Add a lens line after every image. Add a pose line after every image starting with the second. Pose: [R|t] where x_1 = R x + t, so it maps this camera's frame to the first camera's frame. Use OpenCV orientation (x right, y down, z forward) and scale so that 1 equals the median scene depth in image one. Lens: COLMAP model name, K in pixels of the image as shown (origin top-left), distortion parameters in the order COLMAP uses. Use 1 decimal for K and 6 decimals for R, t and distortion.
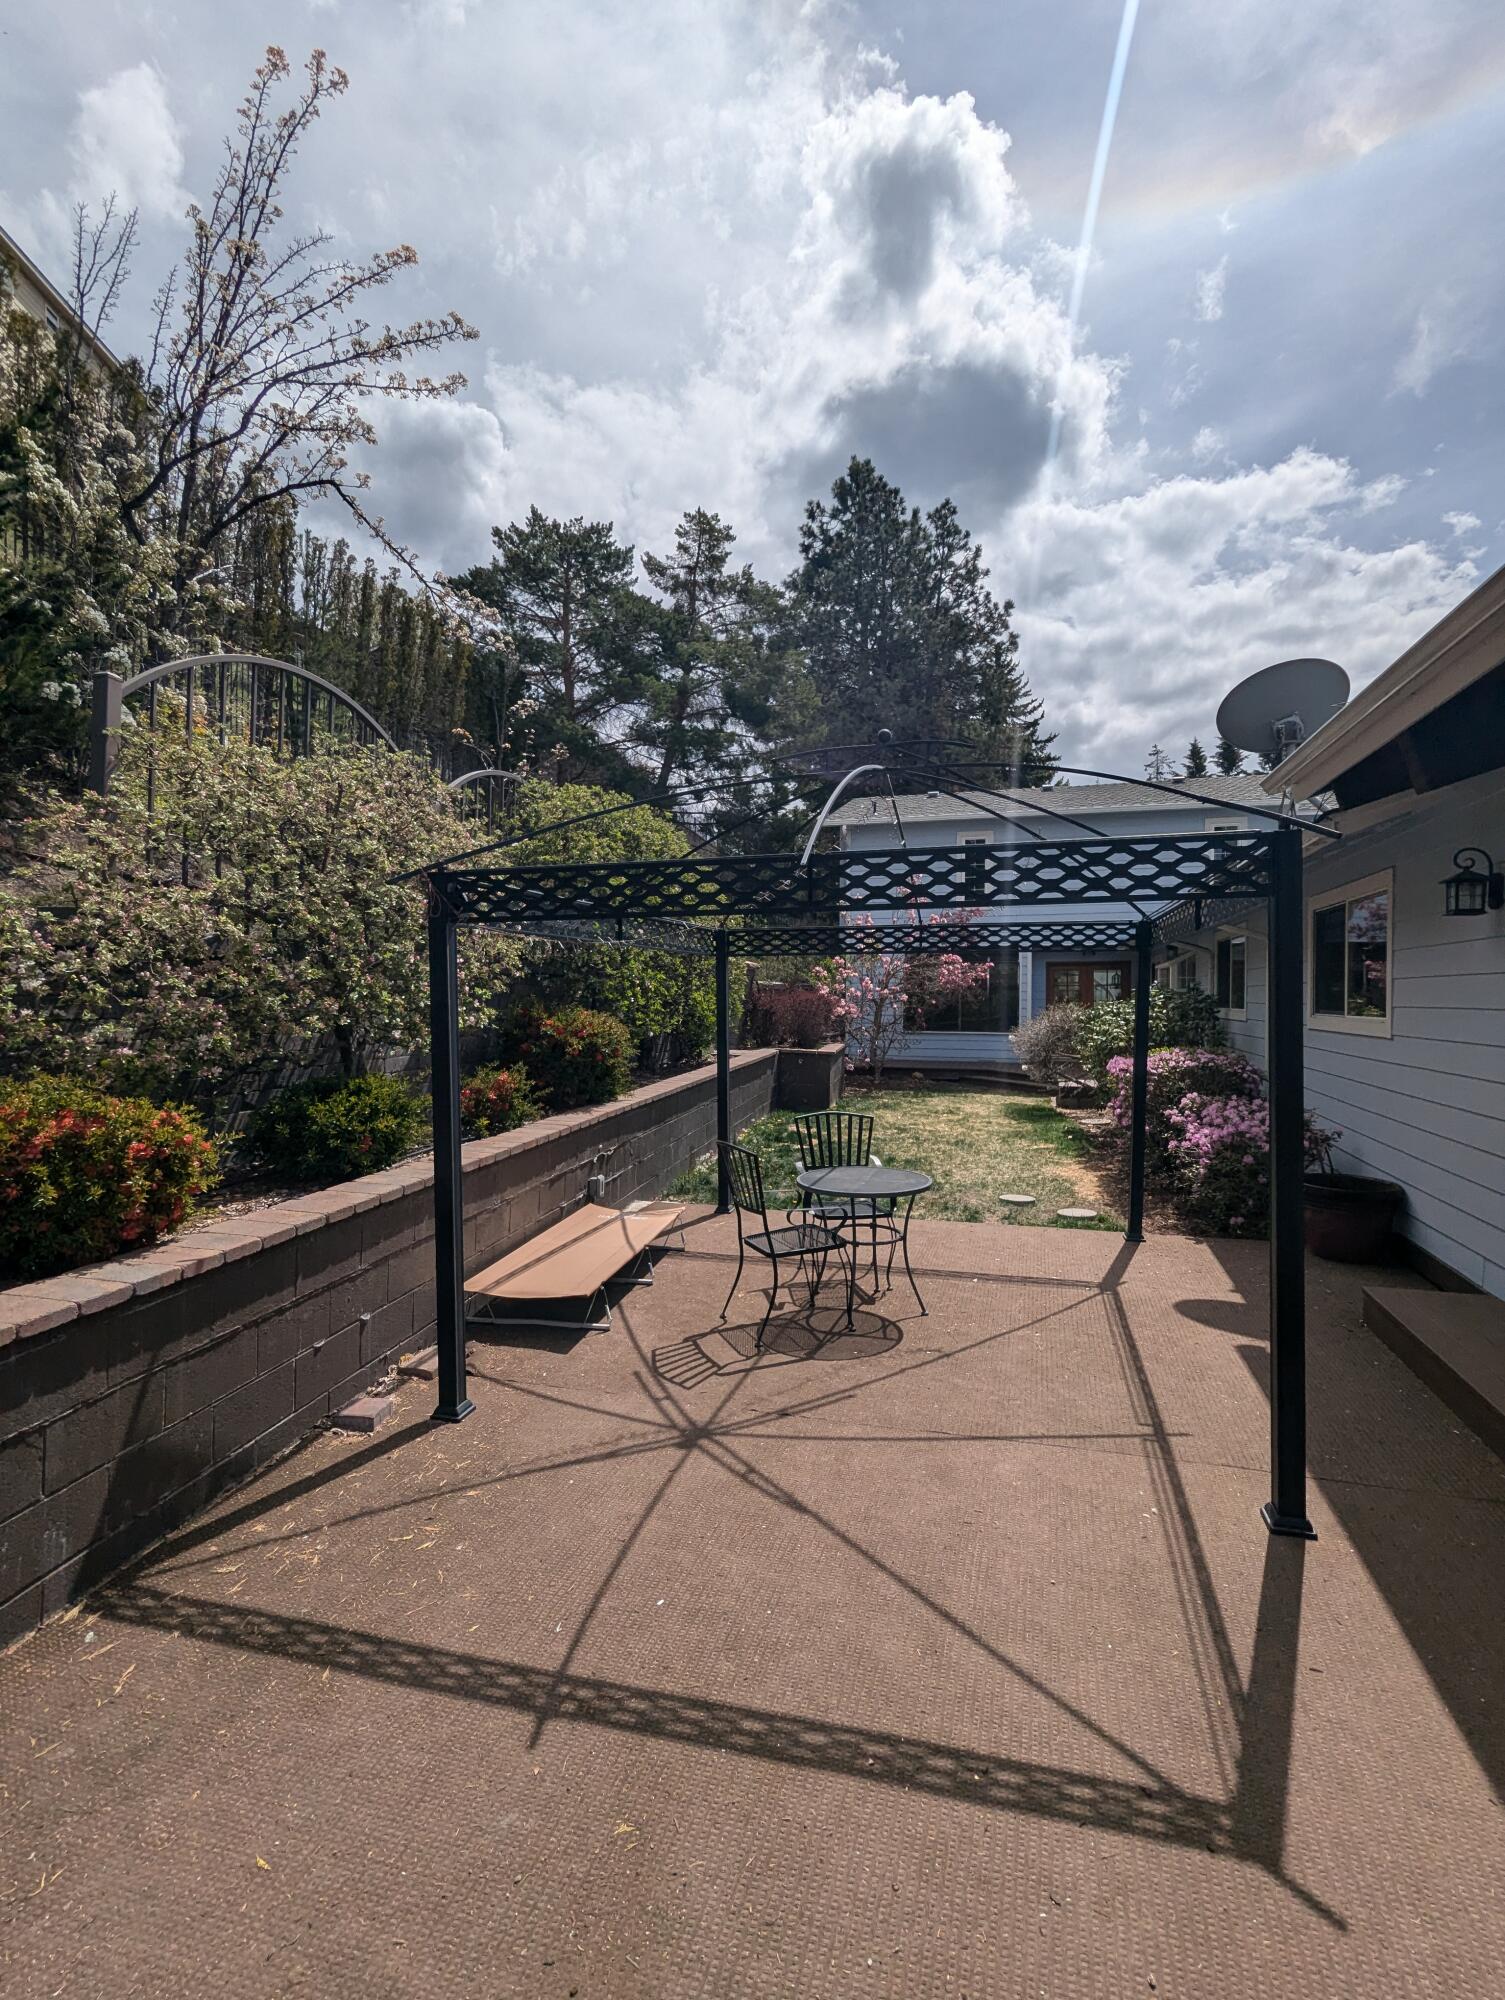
lens RADIAL K [[950.3, 0, 765.2], [0, 950.3, 1004.9], [0, 0, 1]] dist [0.000597, 0.002129]
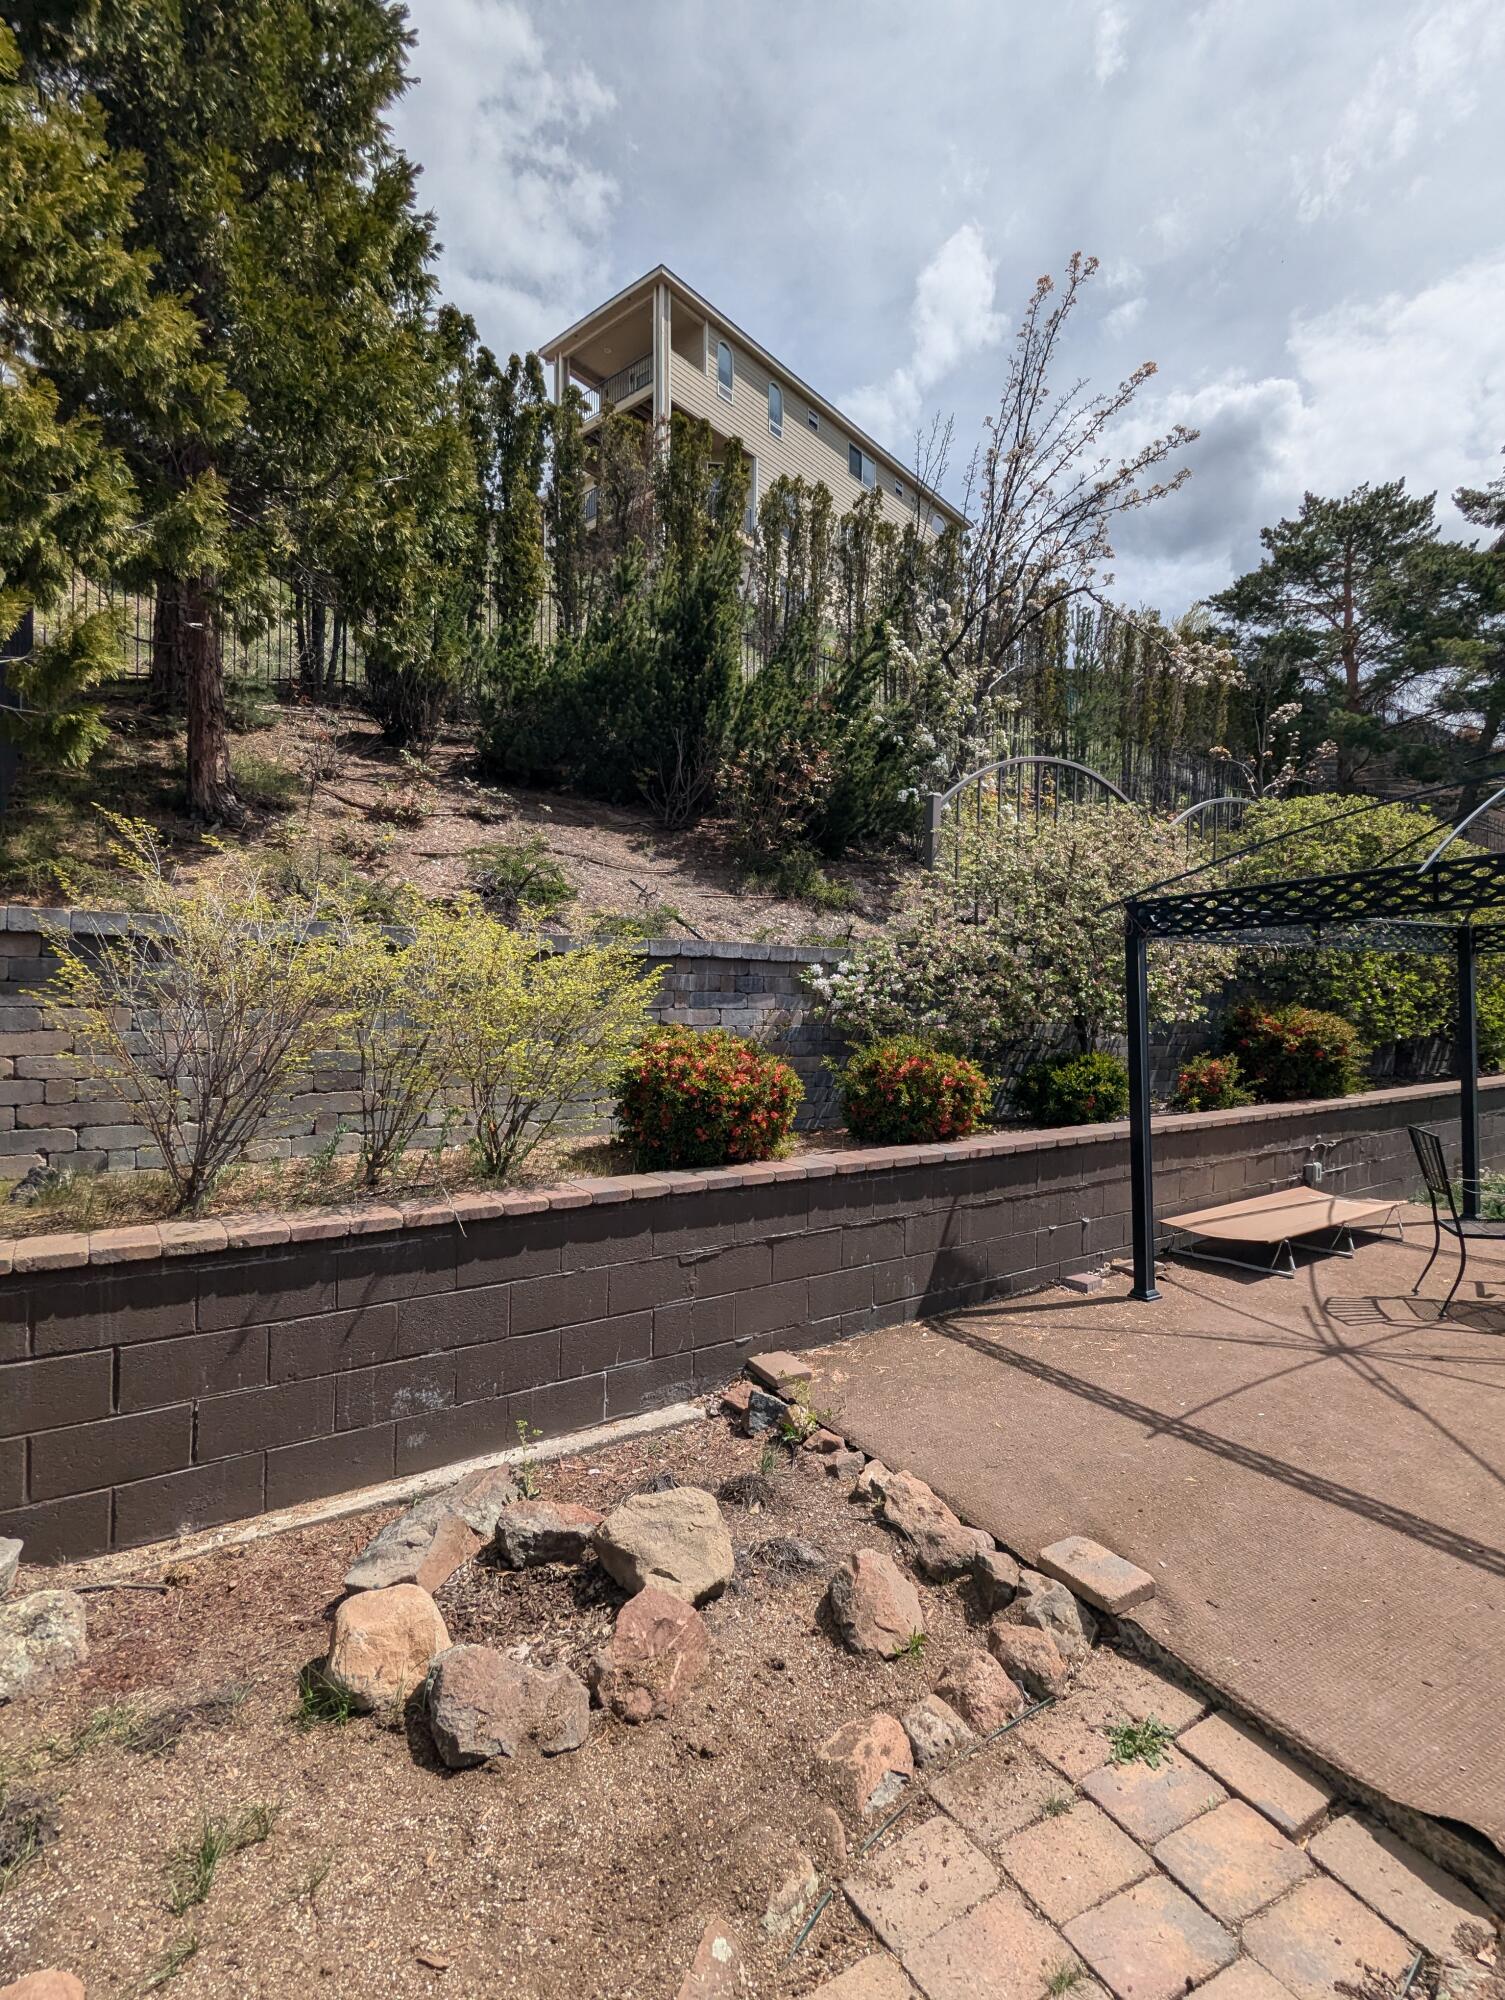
lens RADIAL K [[950.3, 0, 754.1], [0, 950.3, 1006.2], [0, 0, 1]] dist [0.000597, 0.002129]
pose [[0.701880, -0.006587, -0.712265, 0.150892], [-0.003020, 0.999921, -0.012224, 0.018402], [0.712289, 0.010731, 0.701804, -0.215640]]
